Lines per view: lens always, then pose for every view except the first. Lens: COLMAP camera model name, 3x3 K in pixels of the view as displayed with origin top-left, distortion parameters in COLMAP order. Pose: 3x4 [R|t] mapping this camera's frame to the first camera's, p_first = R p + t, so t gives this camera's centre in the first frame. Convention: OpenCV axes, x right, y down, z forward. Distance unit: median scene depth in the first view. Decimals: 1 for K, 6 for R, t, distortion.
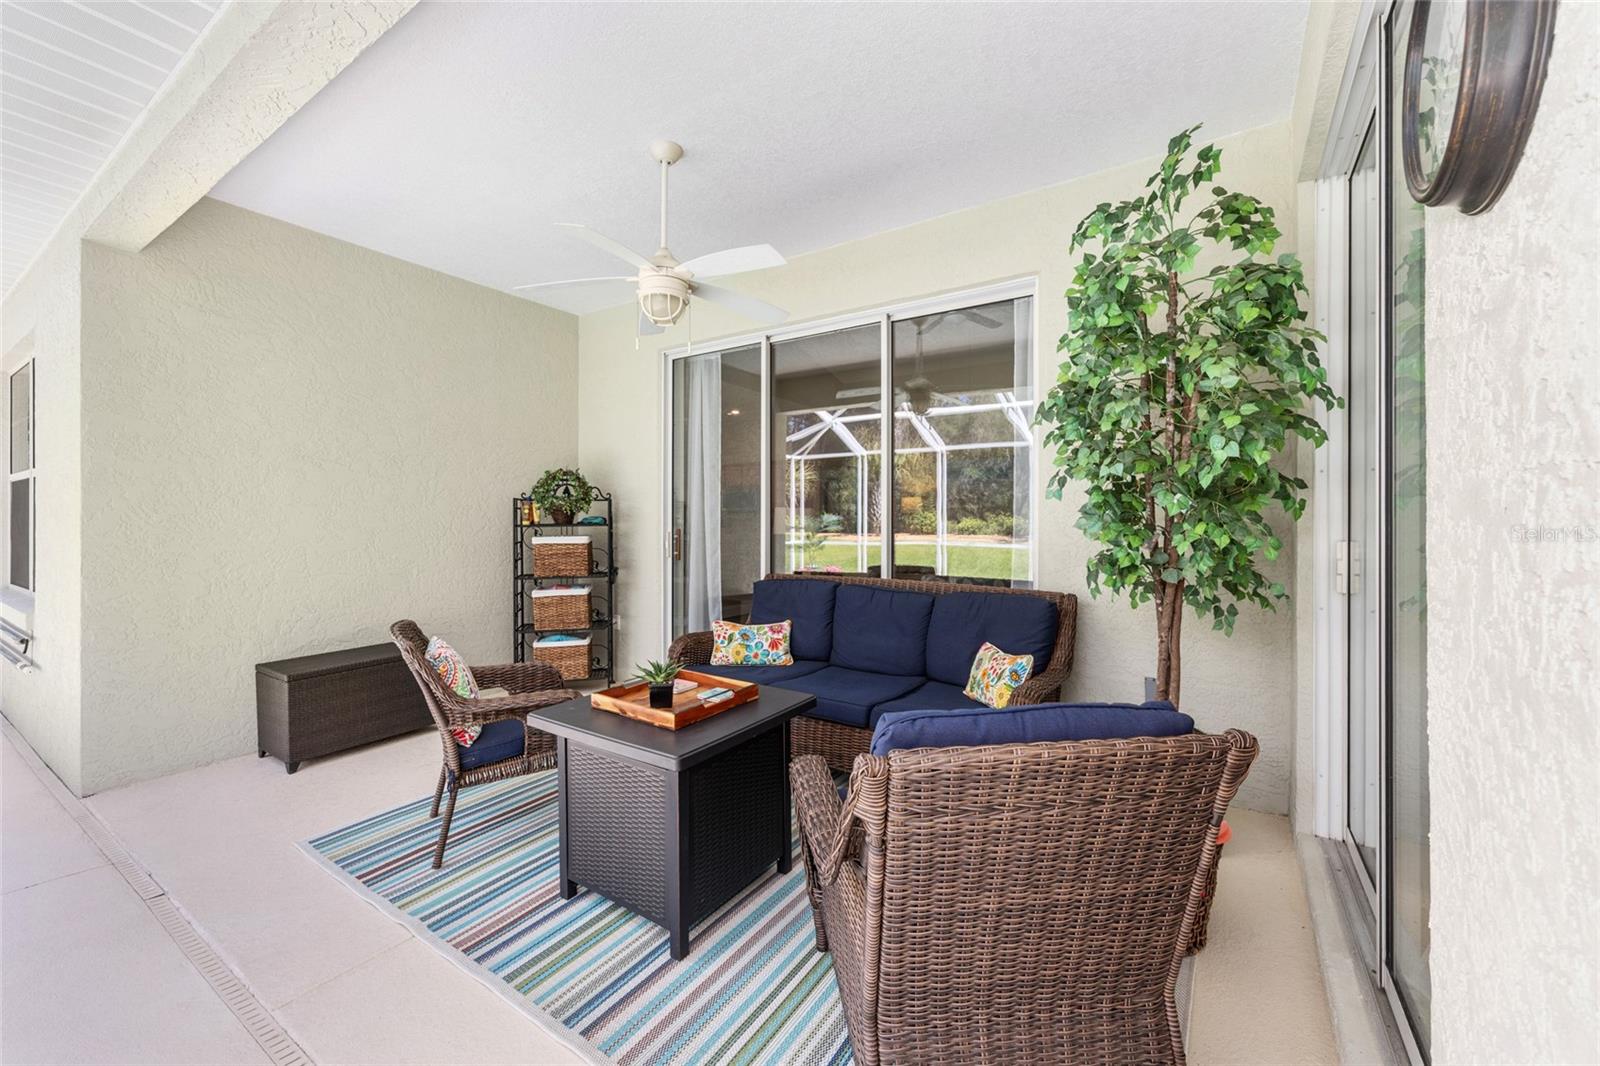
lens RADIAL K [[638.7, 0, 803.4], [0, 638.7, 529.4], [0, 0, 1]] dist [-0.000928, -0.000984]
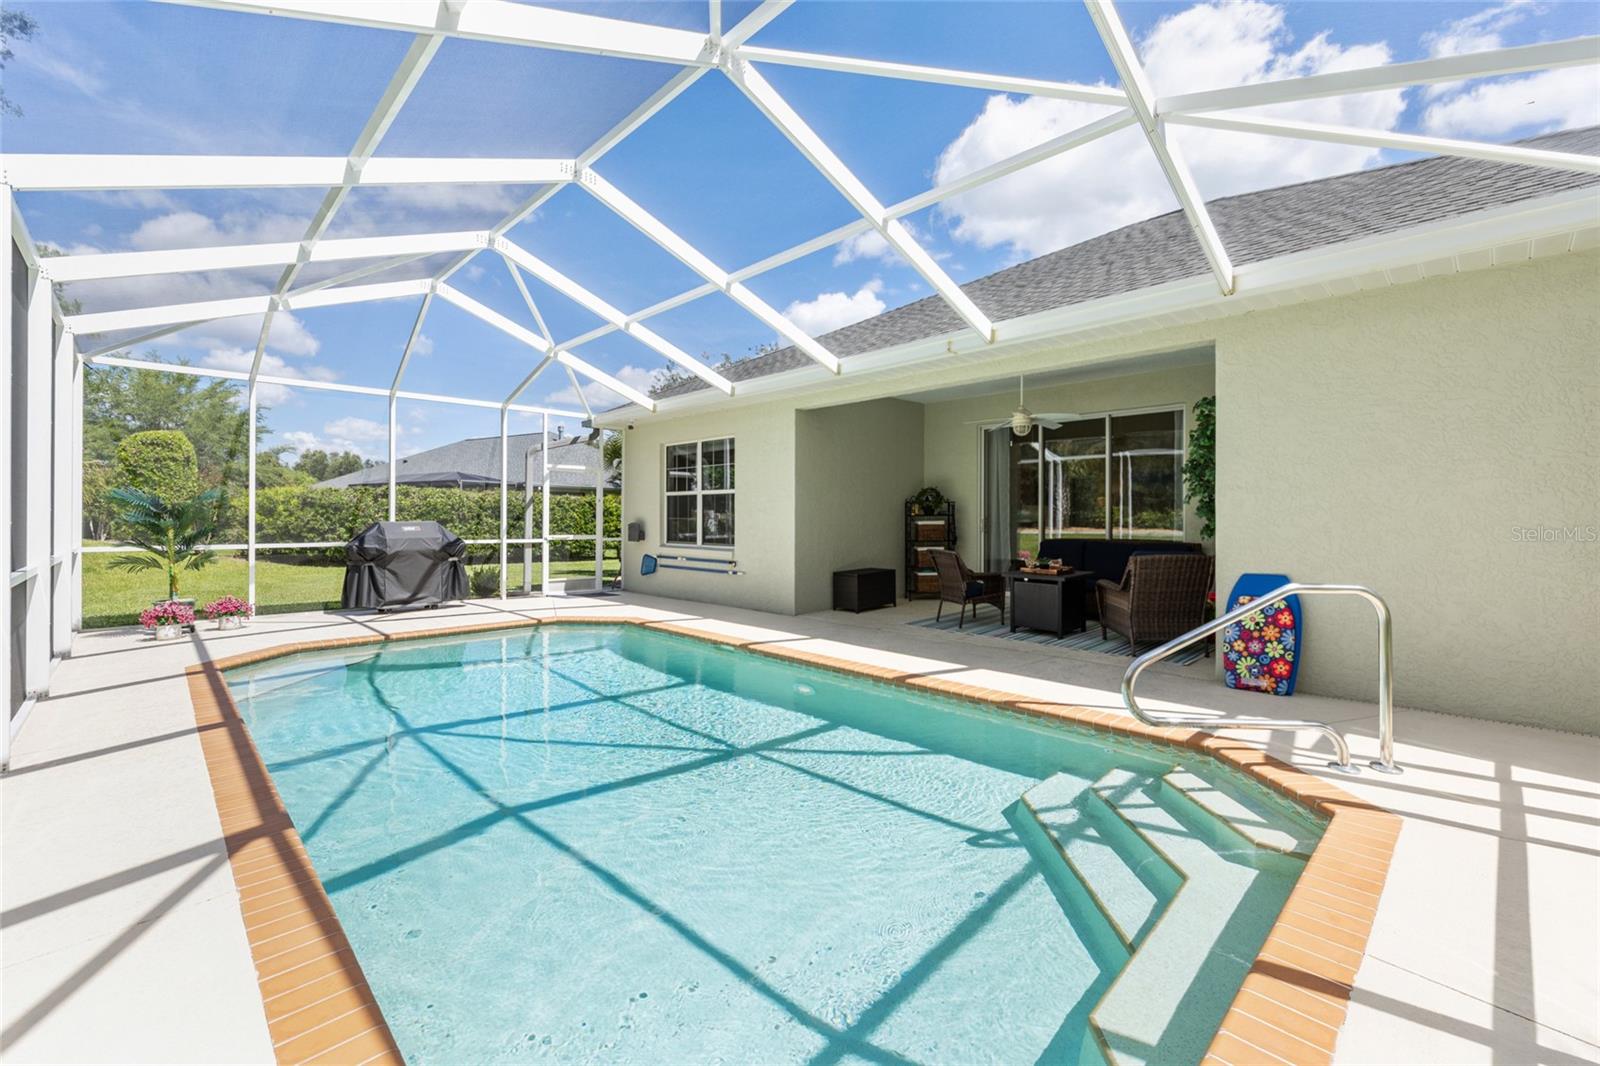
lens RADIAL K [[638.7, 0, 815.4], [0, 638.7, 520.6], [0, 0, 1]] dist [-0.000928, -0.000984]
pose [[0.975919, -0.002894, -0.218114, -0.291194], [0.003324, 0.999993, 0.001606, 0.006057], [0.218108, -0.002292, 0.975922, -1.047557]]
